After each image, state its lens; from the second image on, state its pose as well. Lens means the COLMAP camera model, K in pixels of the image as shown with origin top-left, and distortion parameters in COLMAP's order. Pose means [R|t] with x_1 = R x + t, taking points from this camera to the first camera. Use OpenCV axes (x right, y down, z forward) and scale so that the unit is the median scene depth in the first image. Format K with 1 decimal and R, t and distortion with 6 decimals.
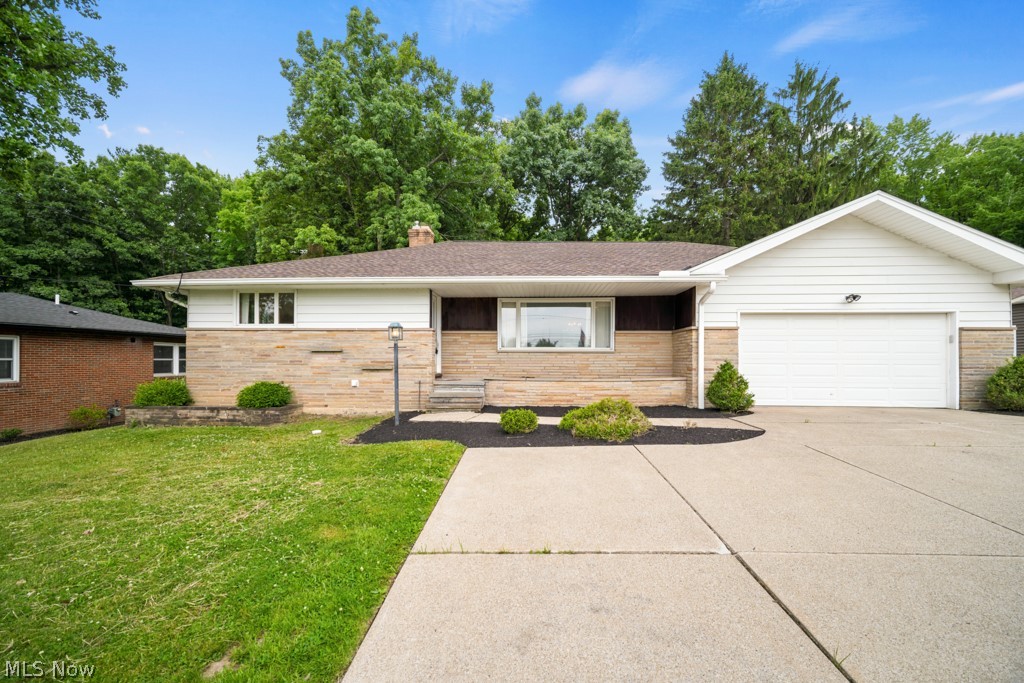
lens RADIAL K [[418.0, 0, 509.0], [0, 418.0, 337.2], [0, 0, 1]] dist [-0.004122, -0.000194]
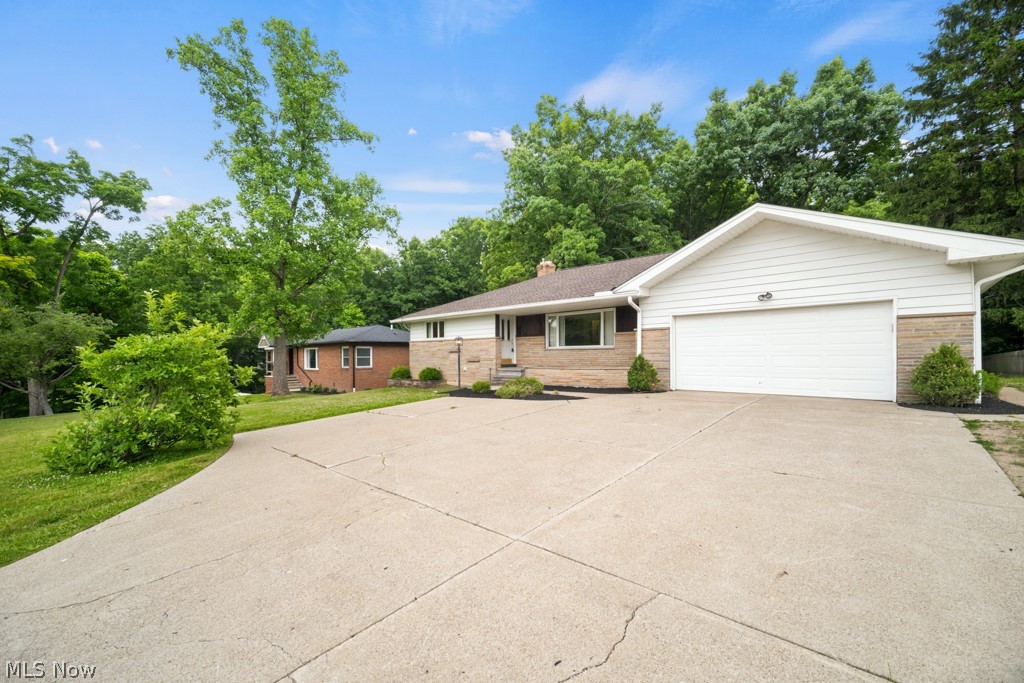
lens RADIAL K [[418.0, 0, 509.0], [0, 418.0, 337.2], [0, 0, 1]] dist [-0.004122, -0.000194]
pose [[0.771294, -0.038165, -0.635334, 0.932774], [0.041404, 0.999095, -0.009751, -0.001818], [0.635131, -0.018784, 0.772176, -0.281716]]
